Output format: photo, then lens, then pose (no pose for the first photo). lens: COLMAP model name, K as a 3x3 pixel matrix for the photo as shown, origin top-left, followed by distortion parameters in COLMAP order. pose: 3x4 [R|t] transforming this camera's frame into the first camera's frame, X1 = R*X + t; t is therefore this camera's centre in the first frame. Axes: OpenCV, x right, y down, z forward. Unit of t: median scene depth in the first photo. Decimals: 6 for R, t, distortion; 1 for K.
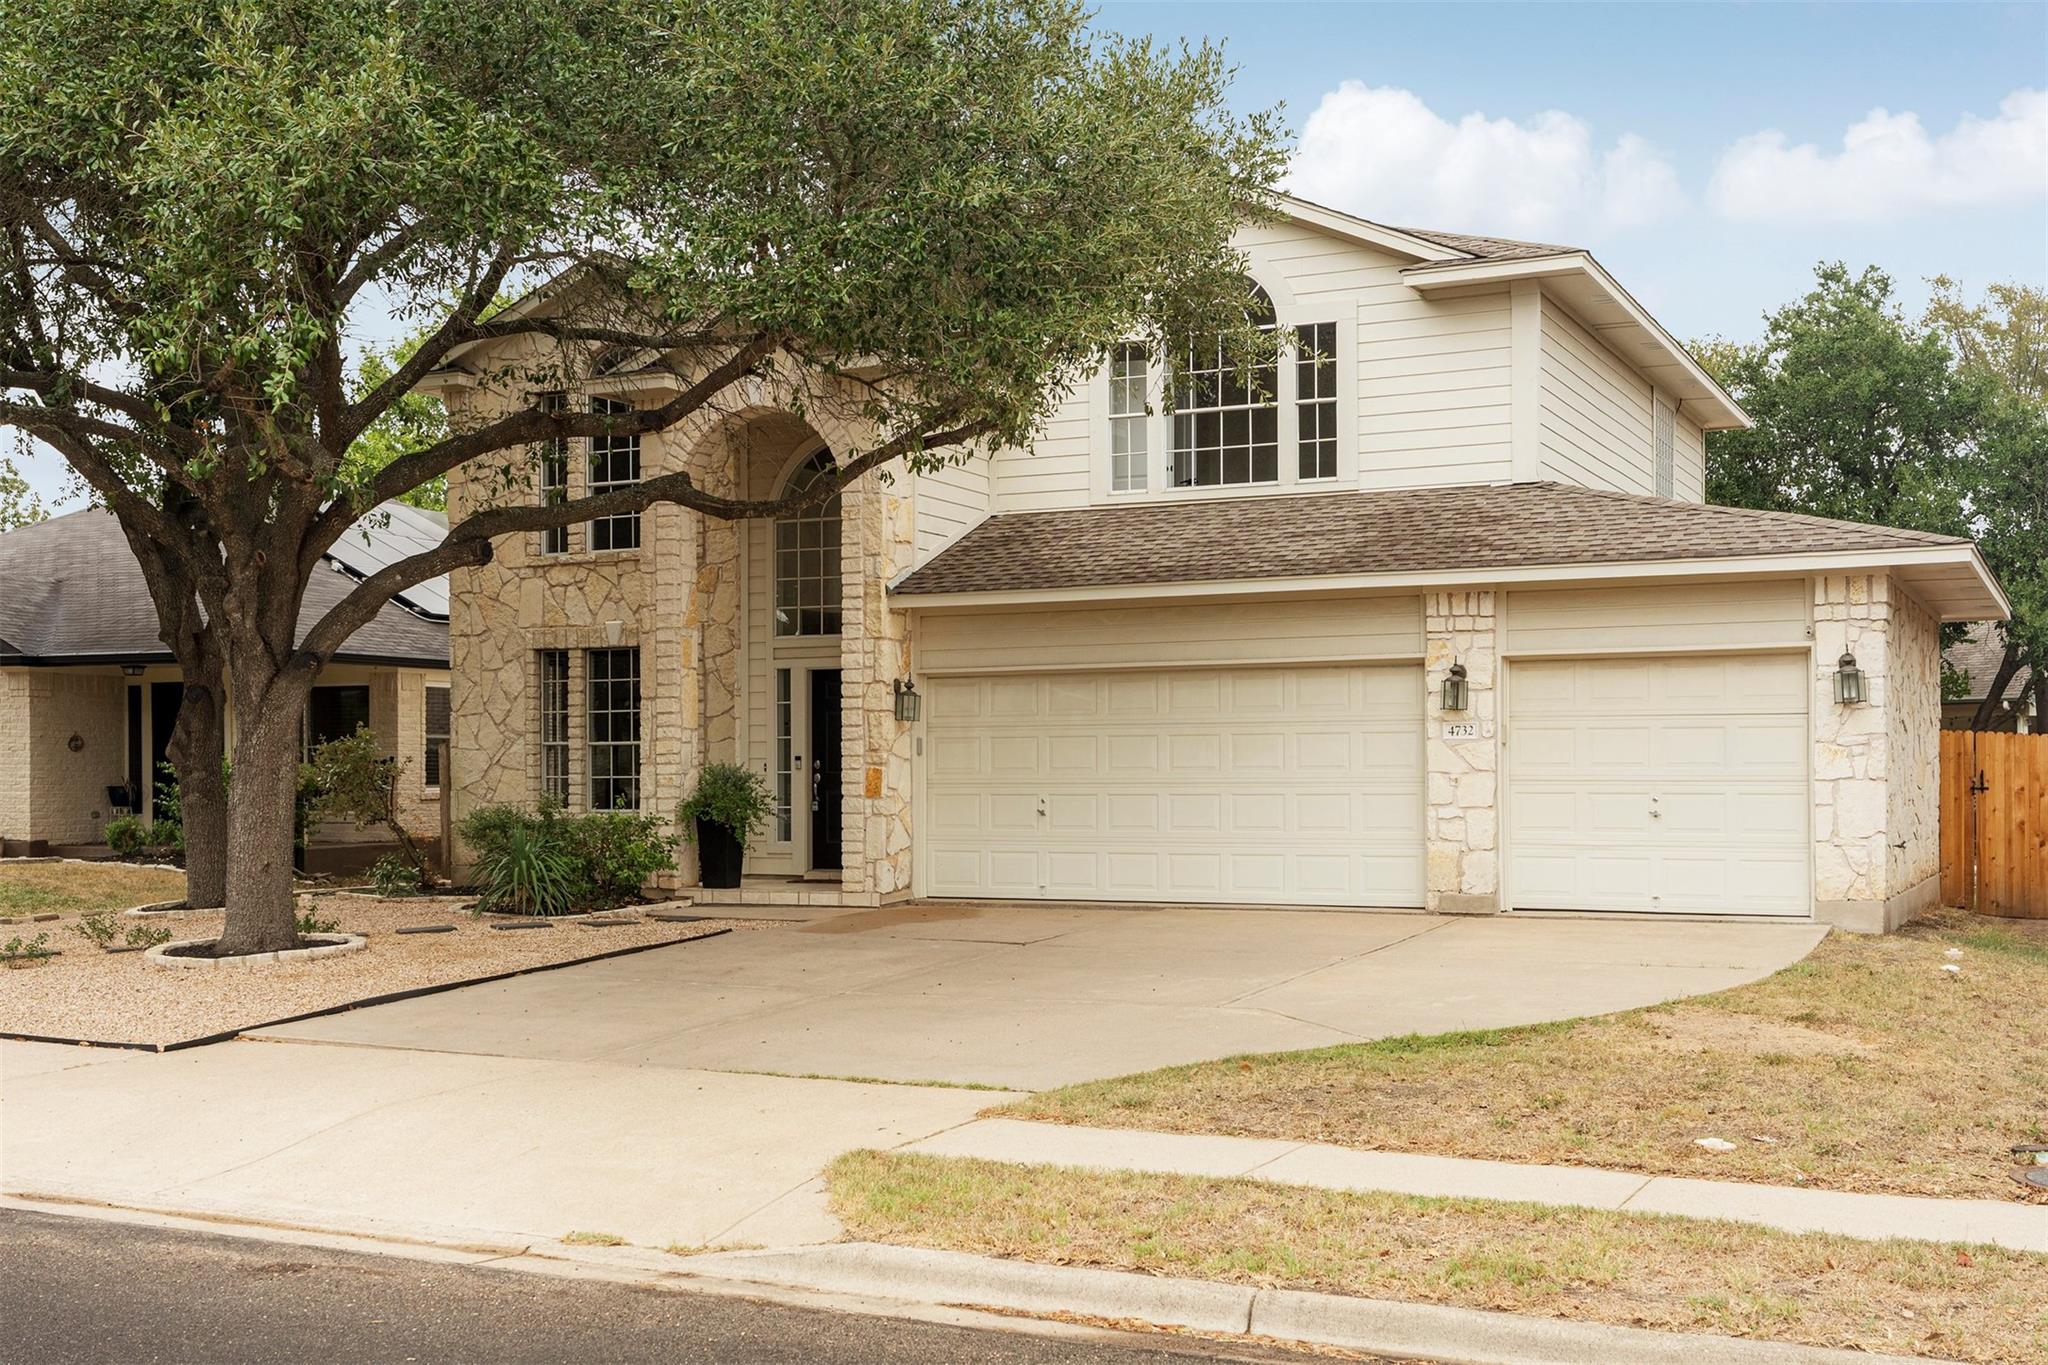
lens RADIAL K [[2124.4, 0, 1025.7], [0, 2124.4, 689.1], [0, 0, 1]] dist [0.004159, 0.000000]
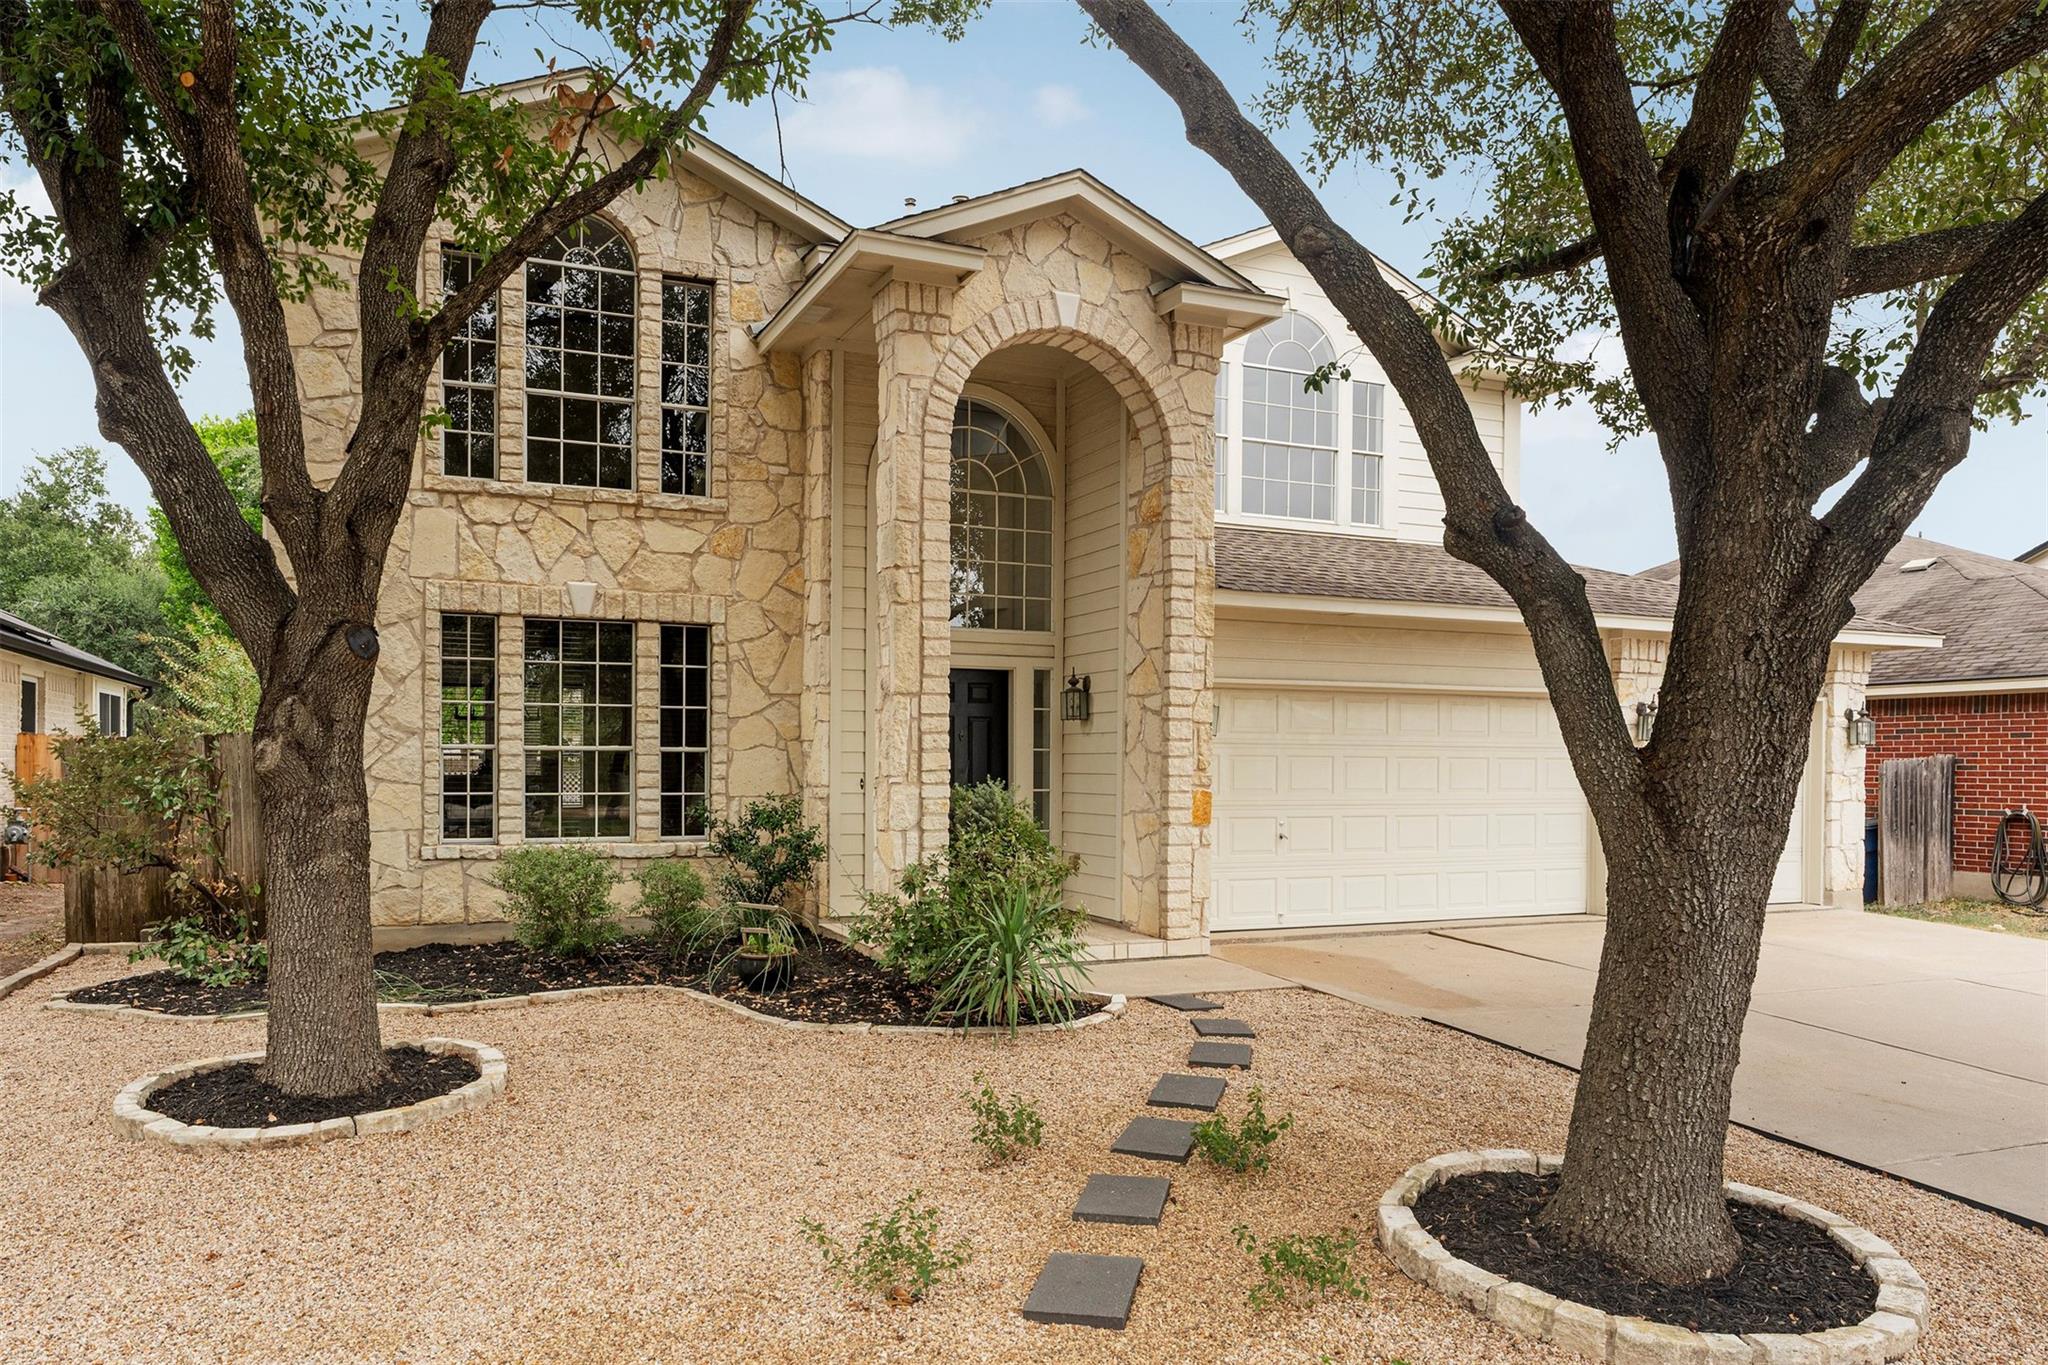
lens RADIAL K [[1278.4, 0, 1012.8], [0, 1278.4, 752.9], [0, 0, 1]] dist [-0.001032, -0.000091]
pose [[0.693933, 0.014004, 0.719903, -0.417896], [-0.039441, 0.999049, 0.018584, 0.013242], [-0.718958, -0.041290, 0.693826, 0.596480]]
